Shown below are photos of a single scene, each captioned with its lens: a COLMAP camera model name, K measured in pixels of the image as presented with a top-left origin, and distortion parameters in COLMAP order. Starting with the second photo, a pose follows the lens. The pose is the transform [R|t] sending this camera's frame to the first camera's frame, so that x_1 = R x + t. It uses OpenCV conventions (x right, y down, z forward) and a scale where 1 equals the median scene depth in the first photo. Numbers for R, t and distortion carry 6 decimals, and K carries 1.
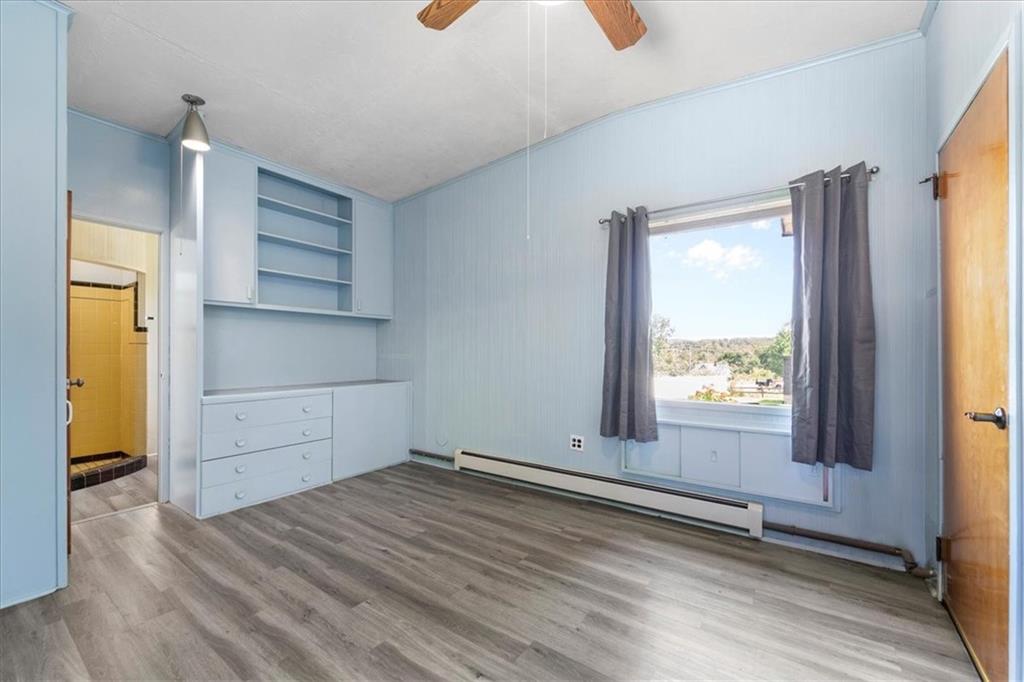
lens RADIAL K [[413.7, 0, 514.1], [0, 413.7, 352.5], [0, 0, 1]] dist [0.003534, -0.003511]
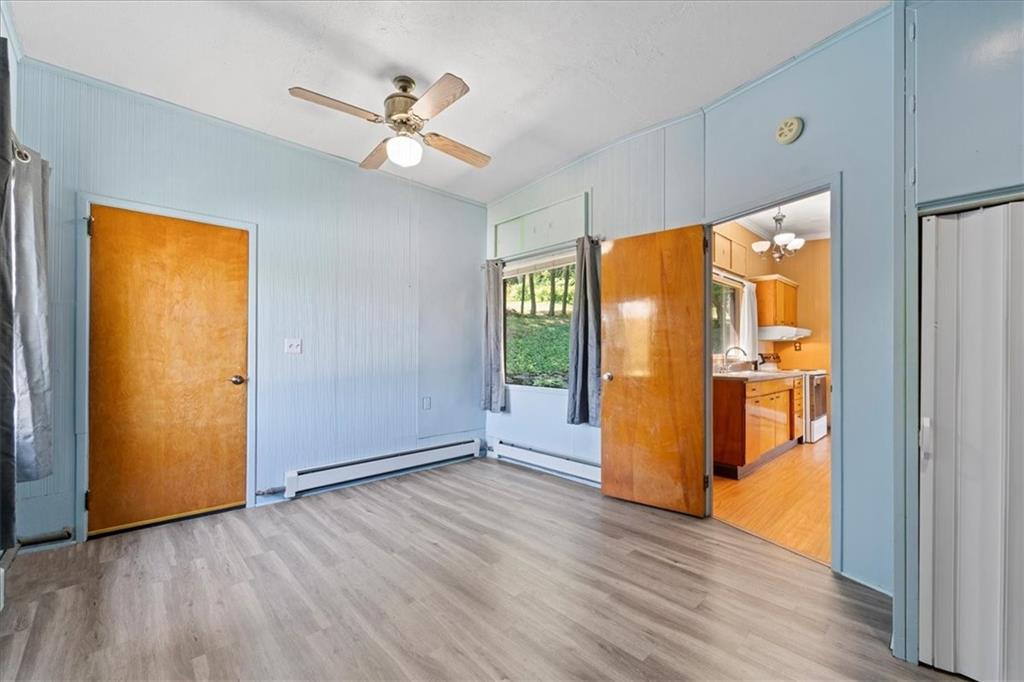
lens RADIAL K [[413.7, 0, 514.1], [0, 413.7, 352.5], [0, 0, 1]] dist [0.003534, -0.003511]
pose [[-0.981941, -0.003814, 0.189150, -0.467510], [-0.003221, 0.999989, 0.003447, -0.007075], [-0.189161, 0.002775, -0.981942, 1.692623]]
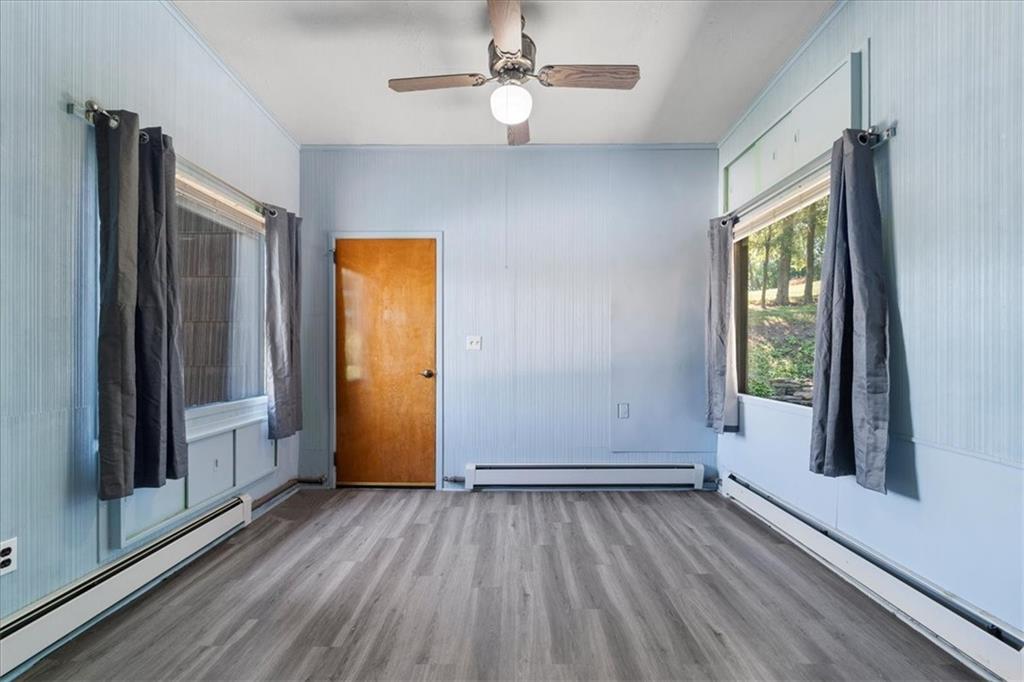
lens RADIAL K [[413.7, 0, 514.1], [0, 413.7, 352.5], [0, 0, 1]] dist [0.003534, -0.003511]
pose [[-0.577164, -0.006829, 0.816600, -0.734927], [0.003269, 0.999938, 0.010672, -0.002892], [-0.816622, 0.008829, -0.577105, 1.160414]]
